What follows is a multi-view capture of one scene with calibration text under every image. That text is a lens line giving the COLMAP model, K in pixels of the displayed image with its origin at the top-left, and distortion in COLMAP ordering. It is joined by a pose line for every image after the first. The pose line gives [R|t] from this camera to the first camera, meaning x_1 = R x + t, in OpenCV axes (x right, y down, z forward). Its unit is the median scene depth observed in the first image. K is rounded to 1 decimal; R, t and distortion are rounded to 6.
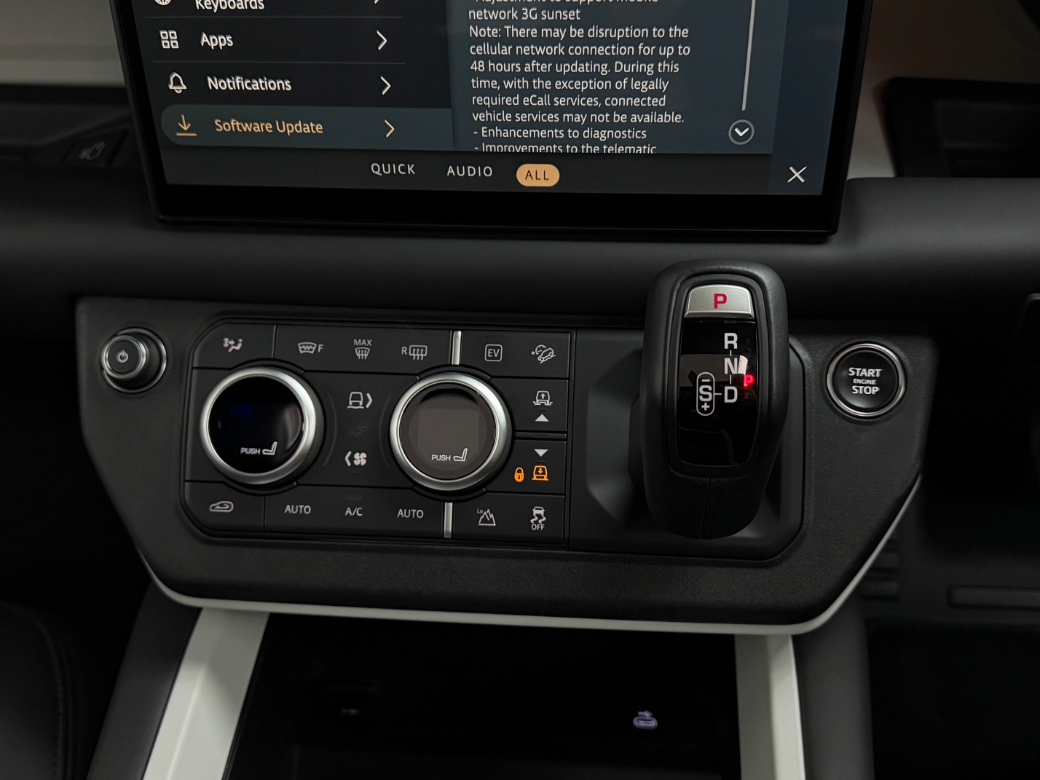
lens RADIAL K [[1052.7, 0, 520.0], [0, 1052.7, 390.0], [0, 0, 1]] dist [0.001205, -0.010260]
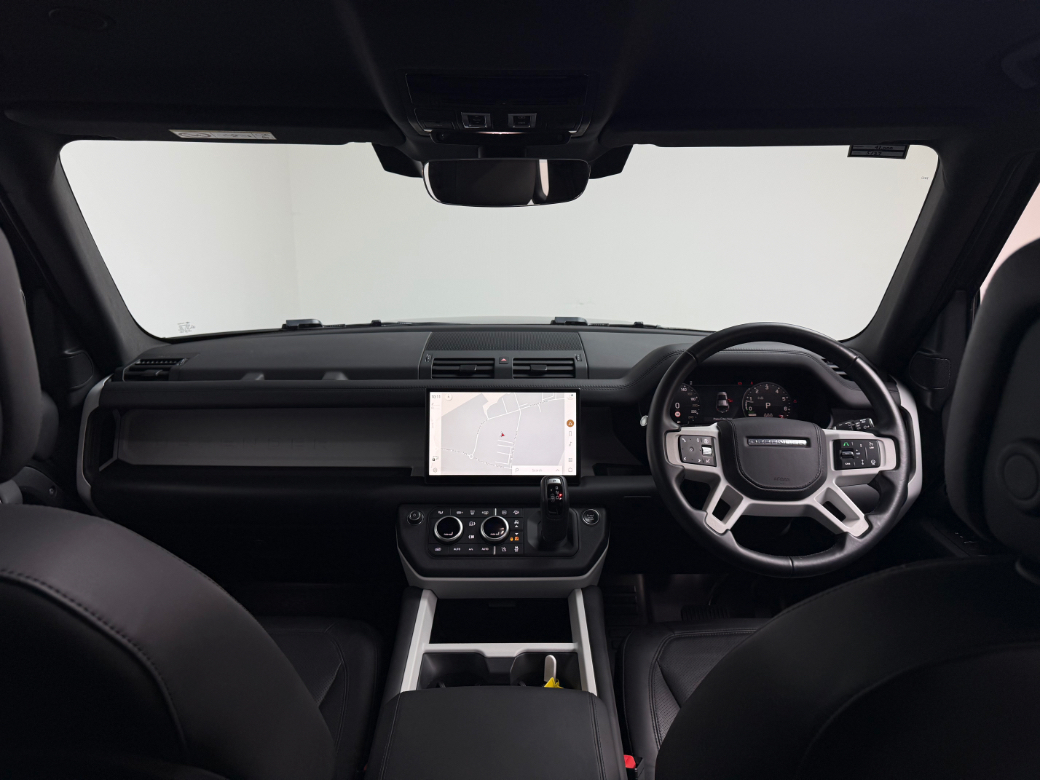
lens RADIAL K [[719.3, 0, 520.0], [0, 719.3, 390.0], [0, 0, 1]] dist [-0.001466, -0.001994]
pose [[0.992350, 0.025228, 0.120849, -0.322524], [0.043120, 0.846415, -0.530775, 1.080096], [-0.115678, 0.531926, 0.838852, -1.690574]]
